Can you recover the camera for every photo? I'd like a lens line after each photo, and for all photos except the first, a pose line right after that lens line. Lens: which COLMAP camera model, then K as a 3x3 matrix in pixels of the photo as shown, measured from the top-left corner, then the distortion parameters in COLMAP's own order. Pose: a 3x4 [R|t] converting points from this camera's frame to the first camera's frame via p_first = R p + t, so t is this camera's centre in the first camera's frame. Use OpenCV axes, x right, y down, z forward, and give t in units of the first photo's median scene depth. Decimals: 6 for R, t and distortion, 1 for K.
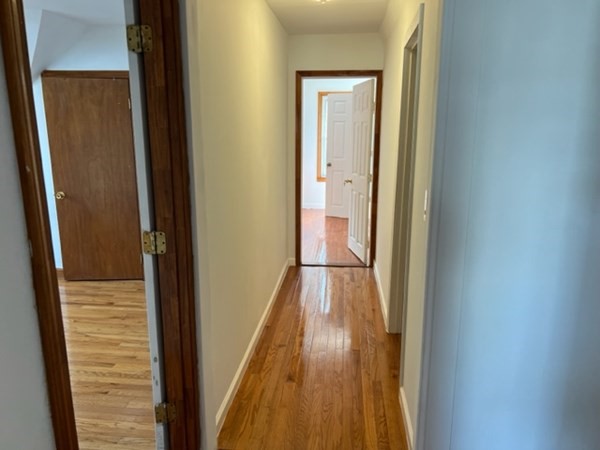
lens RADIAL K [[453.4, 0, 297.7], [0, 453.4, 225.5], [0, 0, 1]] dist [0.055363, -0.073992]
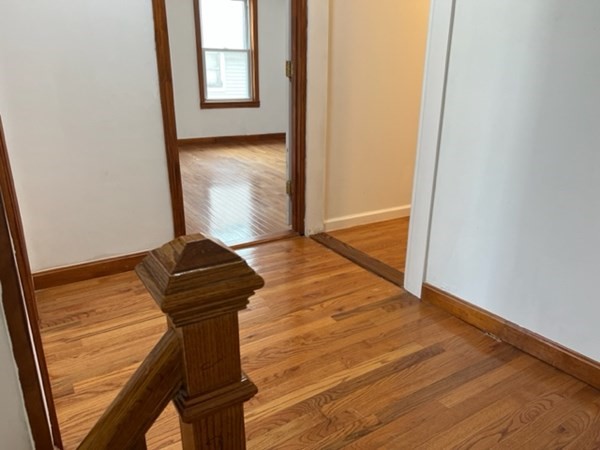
lens RADIAL K [[453.4, 0, 297.7], [0, 453.4, 225.5], [0, 0, 1]] dist [0.055363, -0.073992]
pose [[0.609495, 0.256625, -0.750107, 0.485084], [-0.182135, 0.966178, 0.182554, 0.126895], [0.771585, 0.025355, 0.635621, 0.012726]]
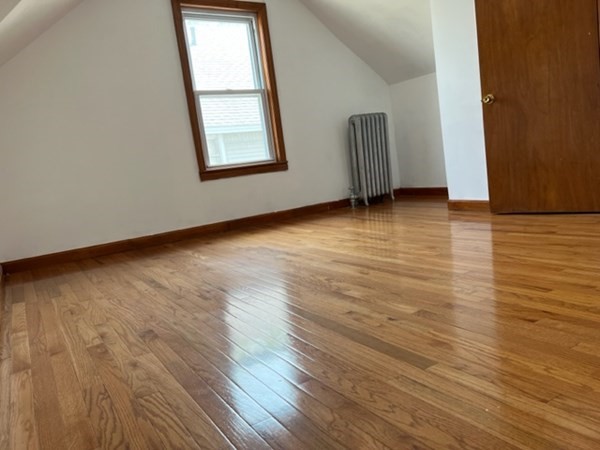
lens RADIAL K [[453.4, 0, 297.7], [0, 453.4, 225.5], [0, 0, 1]] dist [0.055363, -0.073992]
pose [[0.614874, 0.018537, -0.788408, -0.119086], [-0.043188, 0.999015, -0.010194, 0.191004], [0.787442, 0.040318, 0.615069, 0.320257]]
